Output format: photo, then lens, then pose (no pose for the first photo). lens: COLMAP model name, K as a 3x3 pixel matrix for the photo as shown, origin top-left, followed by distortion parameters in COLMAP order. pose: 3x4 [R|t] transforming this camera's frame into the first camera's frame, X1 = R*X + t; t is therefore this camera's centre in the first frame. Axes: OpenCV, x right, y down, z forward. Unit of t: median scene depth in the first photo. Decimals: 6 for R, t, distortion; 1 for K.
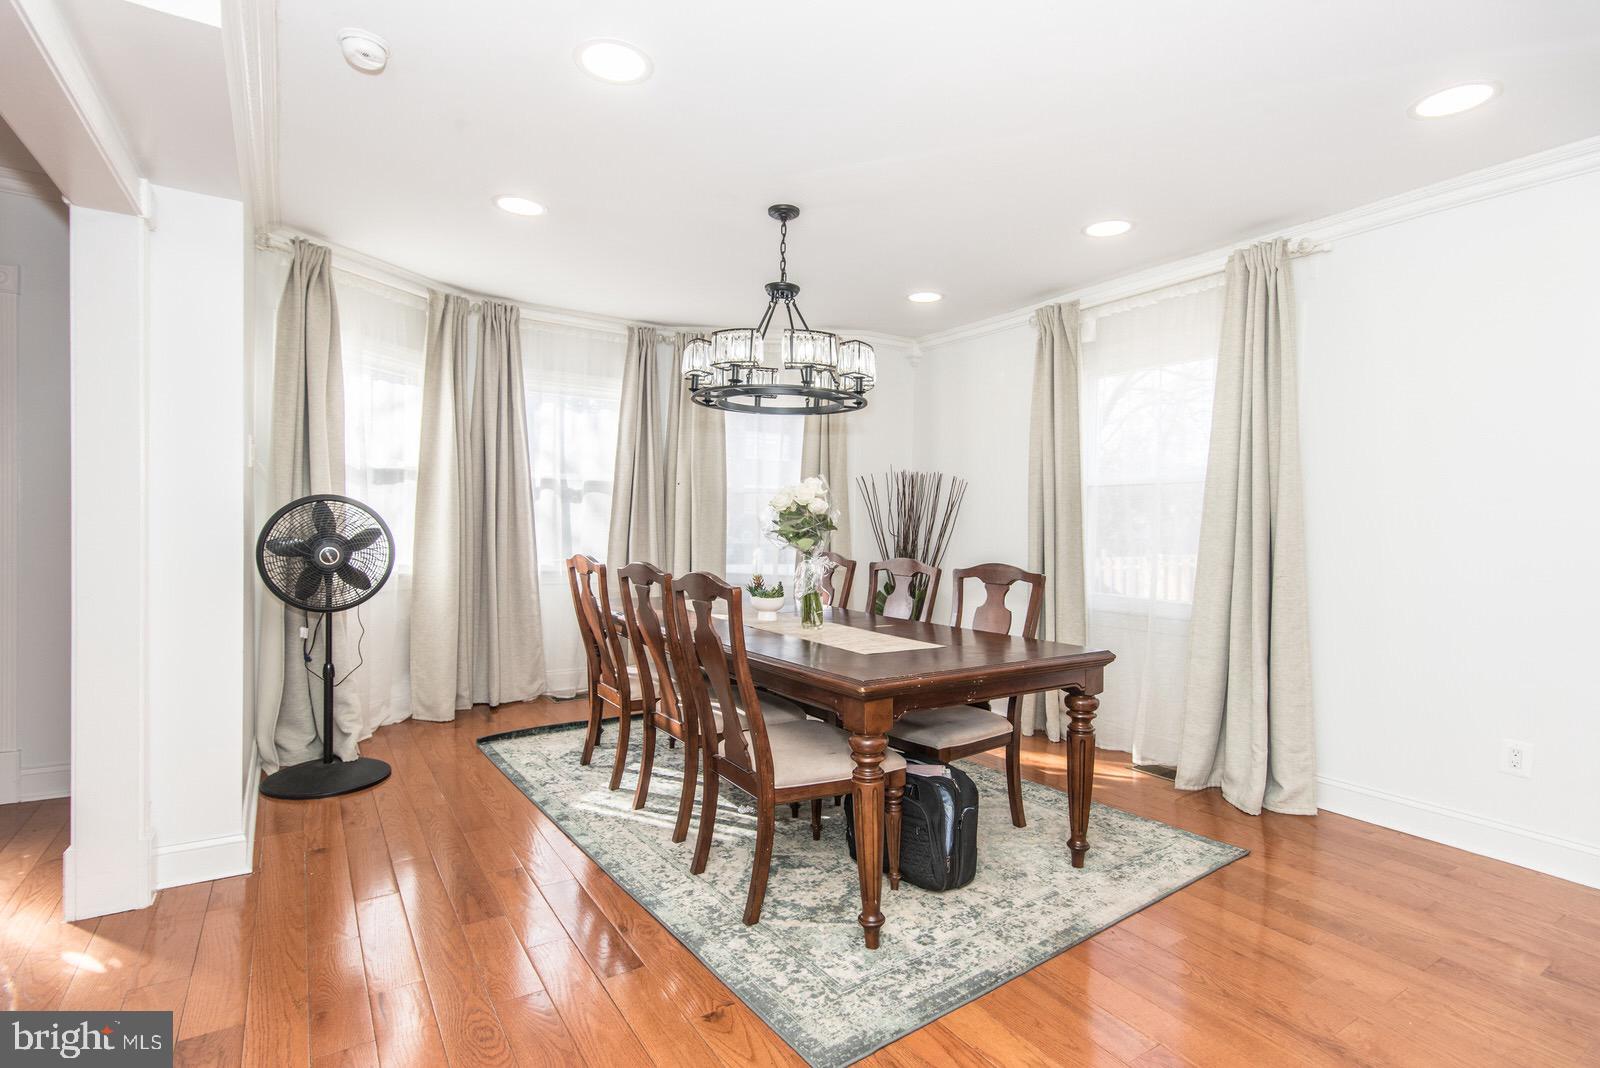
lens RADIAL K [[800.8, 0, 796.4], [0, 800.8, 547.0], [0, 0, 1]] dist [0.002840, -0.000018]
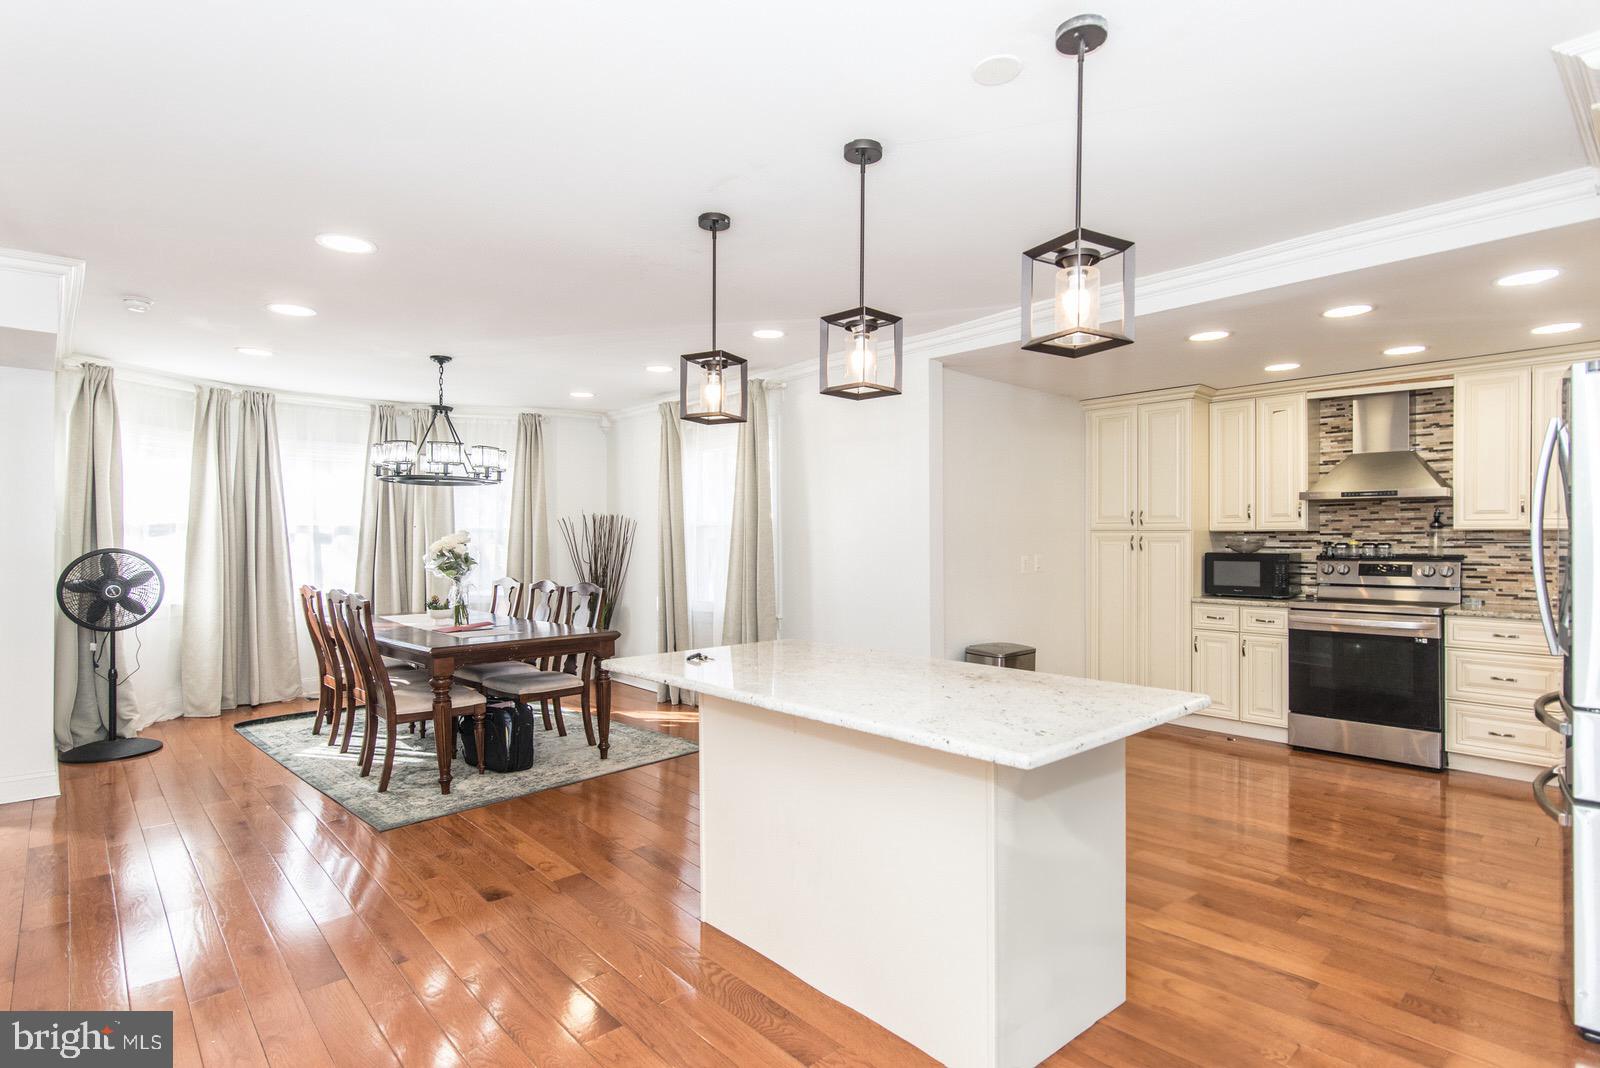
lens RADIAL K [[827.6, 0, 795.5], [0, 827.6, 539.5], [0, 0, 1]] dist [-0.006615, -0.002020]
pose [[0.985157, -0.022757, 0.170140, 0.344739], [0.028302, 0.999142, -0.030236, -0.002533], [-0.169306, 0.034603, 0.984956, -0.611549]]
